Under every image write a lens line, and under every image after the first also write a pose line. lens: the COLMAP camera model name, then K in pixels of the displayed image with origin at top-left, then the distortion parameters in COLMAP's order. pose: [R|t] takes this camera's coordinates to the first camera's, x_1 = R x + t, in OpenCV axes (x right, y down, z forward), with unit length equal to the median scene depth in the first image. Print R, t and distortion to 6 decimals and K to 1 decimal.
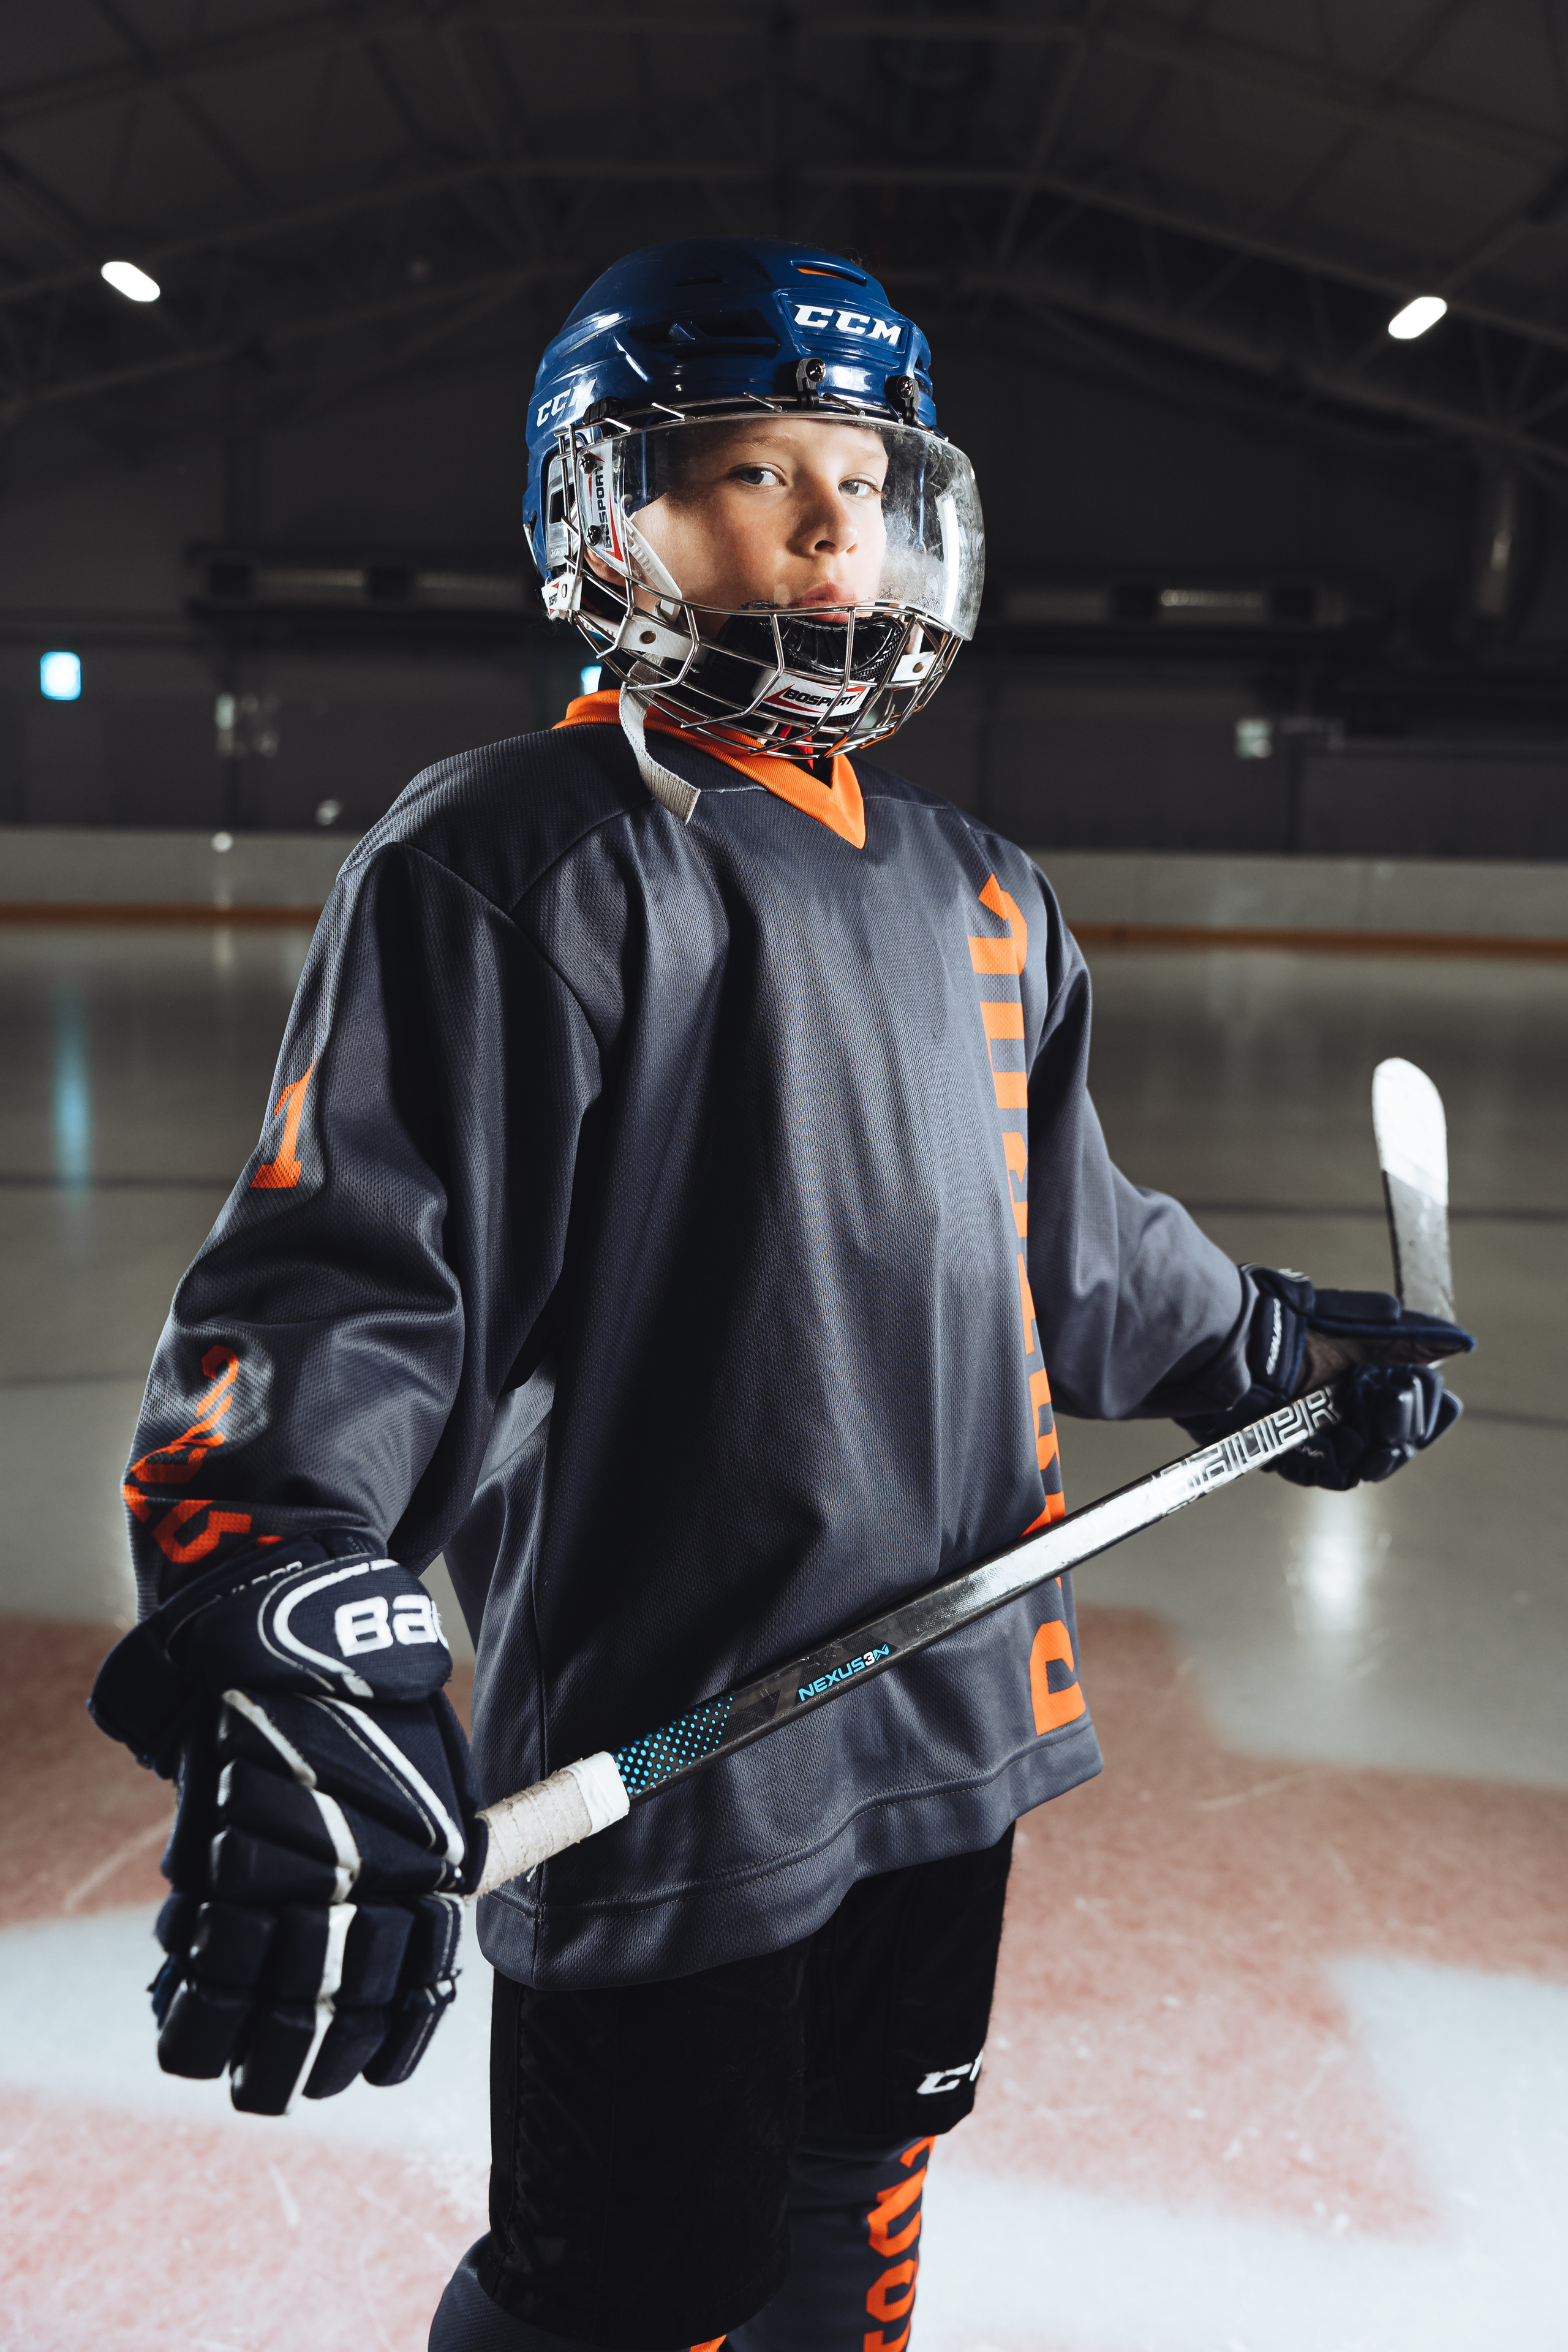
lens RADIAL K [[2248.3, 0, 784.0], [0, 2248.3, 1176.0], [0, 0, 1]] dist [0.015704, 0.024662]
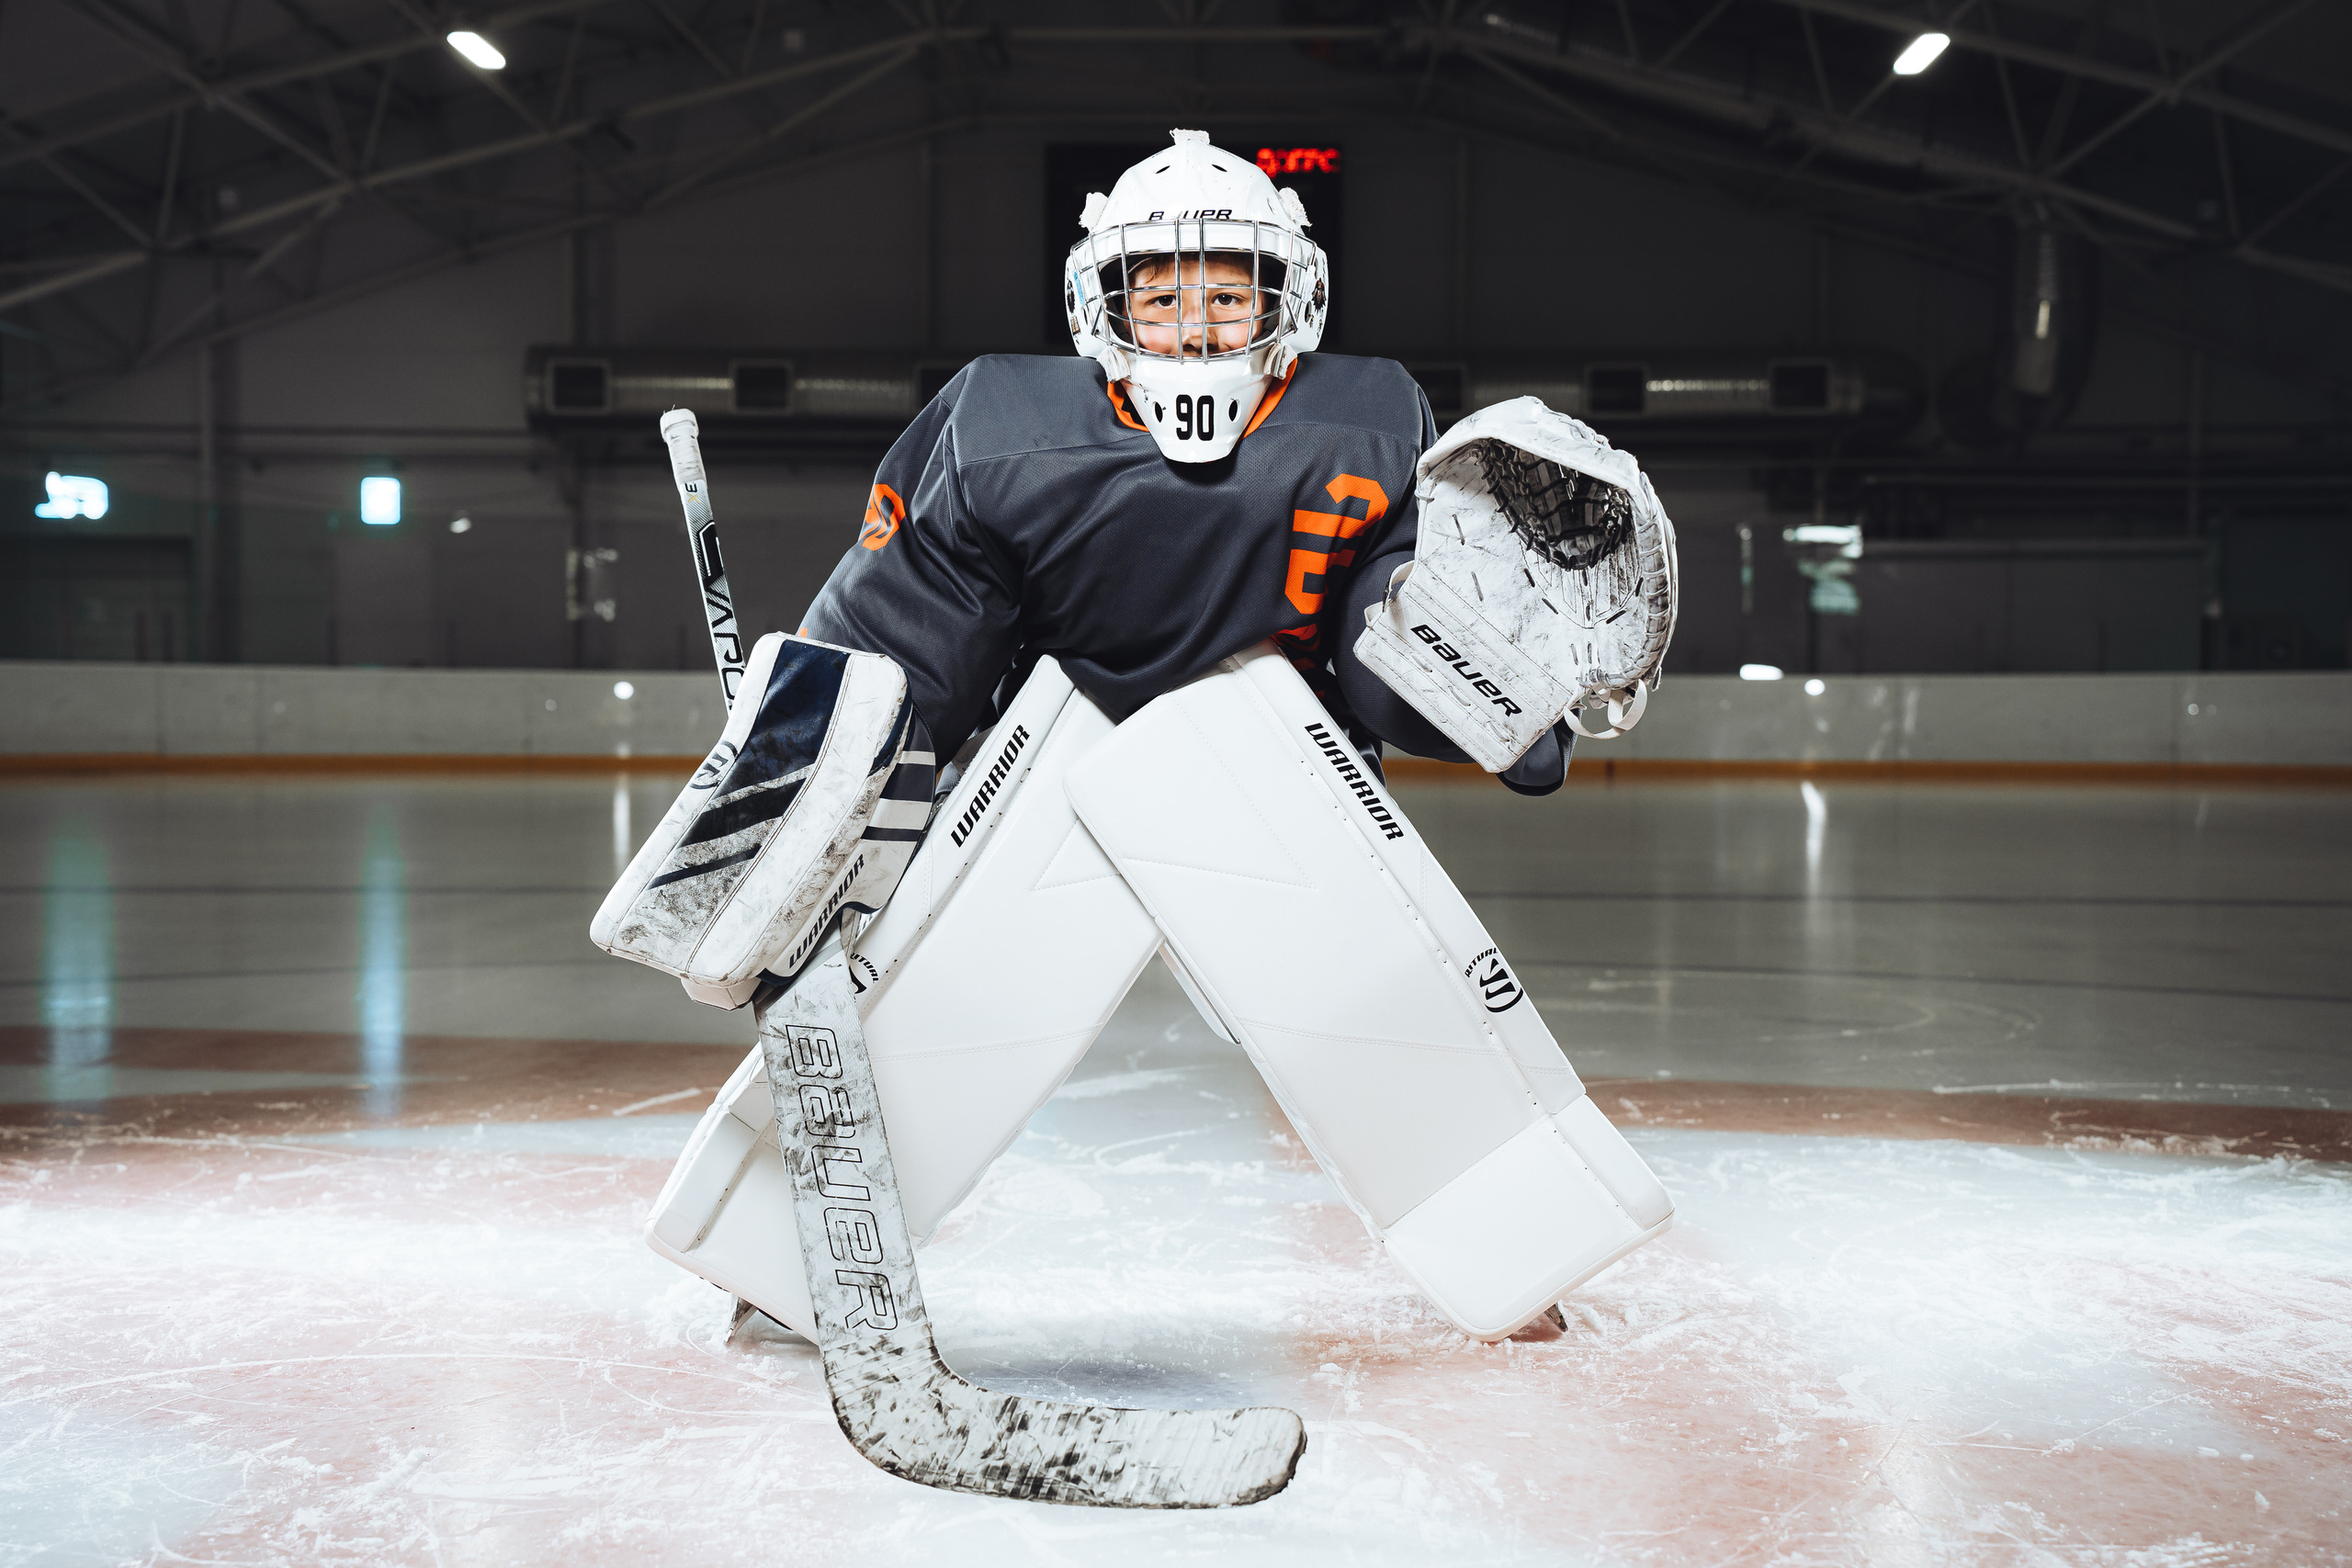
lens RADIAL K [[2802.0, 0, 1170.5], [0, 2802.0, 822.3], [0, 0, 1]] dist [0.149184, 0.058245]
pose [[0.999635, -0.017609, -0.020505, 0.003782], [0.015011, 0.992590, -0.120583, 0.043506], [0.022476, 0.120231, 0.992491, -0.072916]]
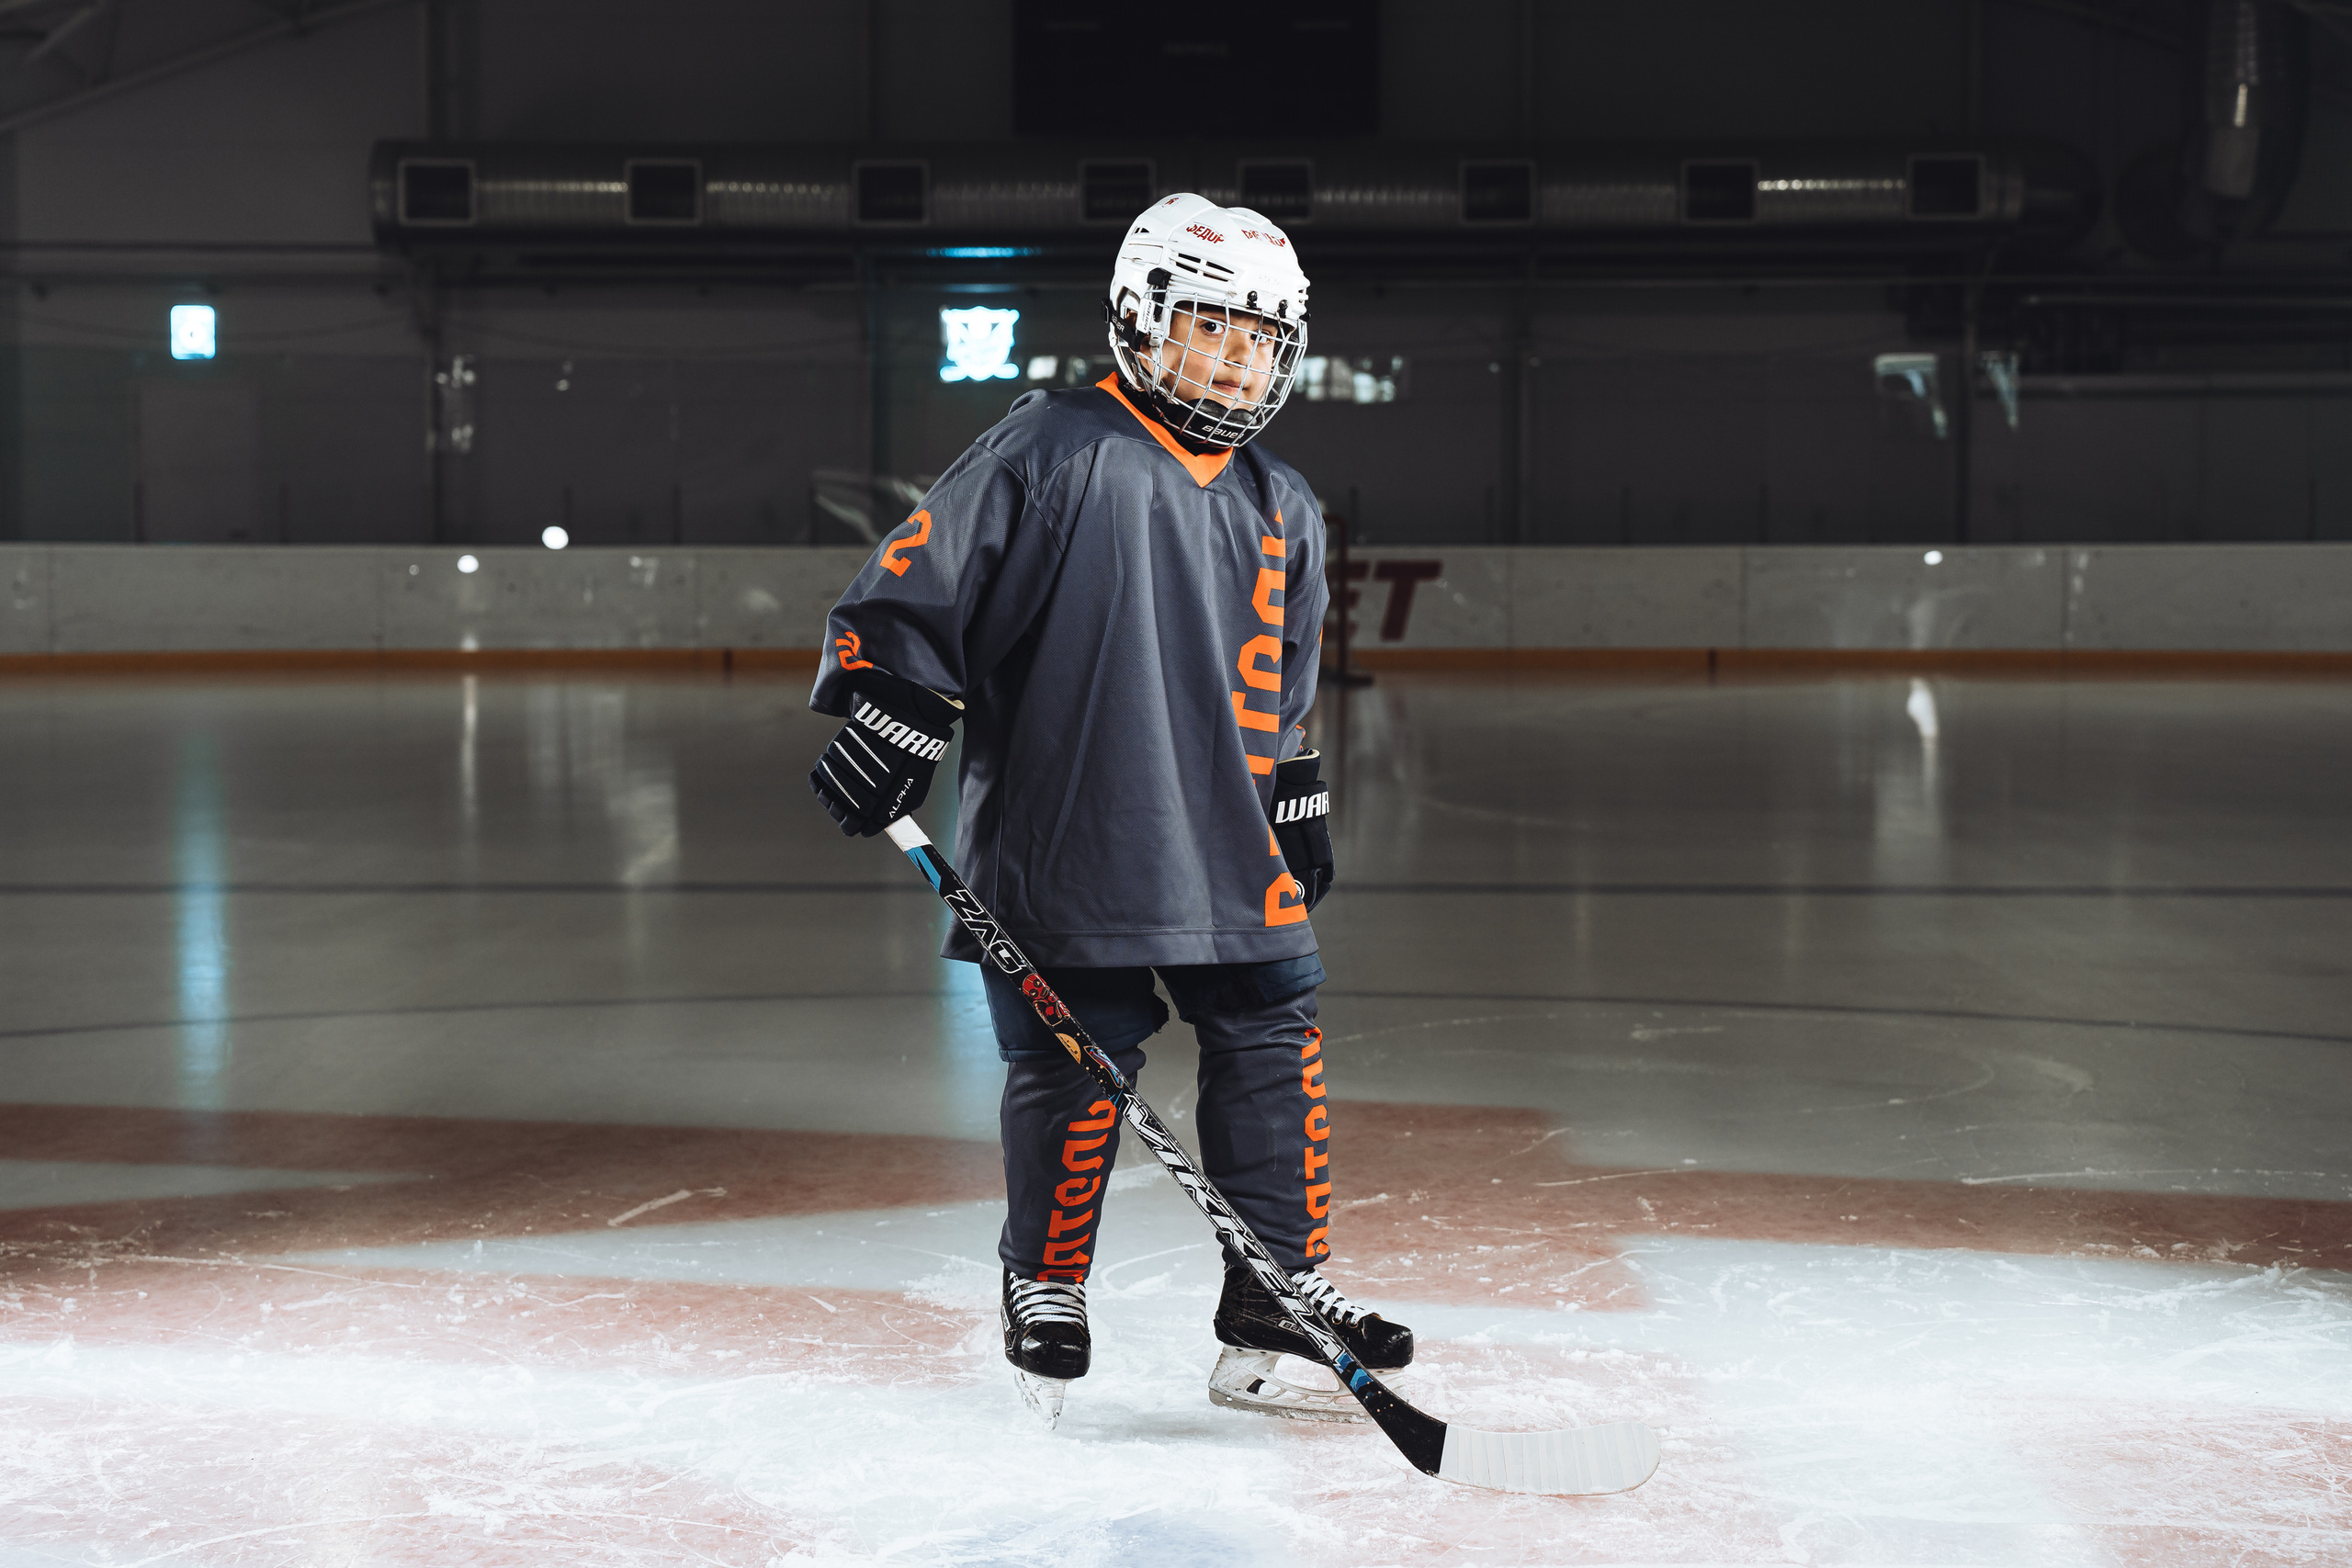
lens RADIAL K [[3602.1, 0, 1187.5], [0, 3602.1, 750.6], [0, 0, 1]] dist [0.128040, -0.102586]
pose [[0.999625, -0.021972, -0.016364, 0.004930], [0.020207, 0.994662, -0.101189, 0.033133], [0.018500, 0.100820, 0.994733, -0.124357]]
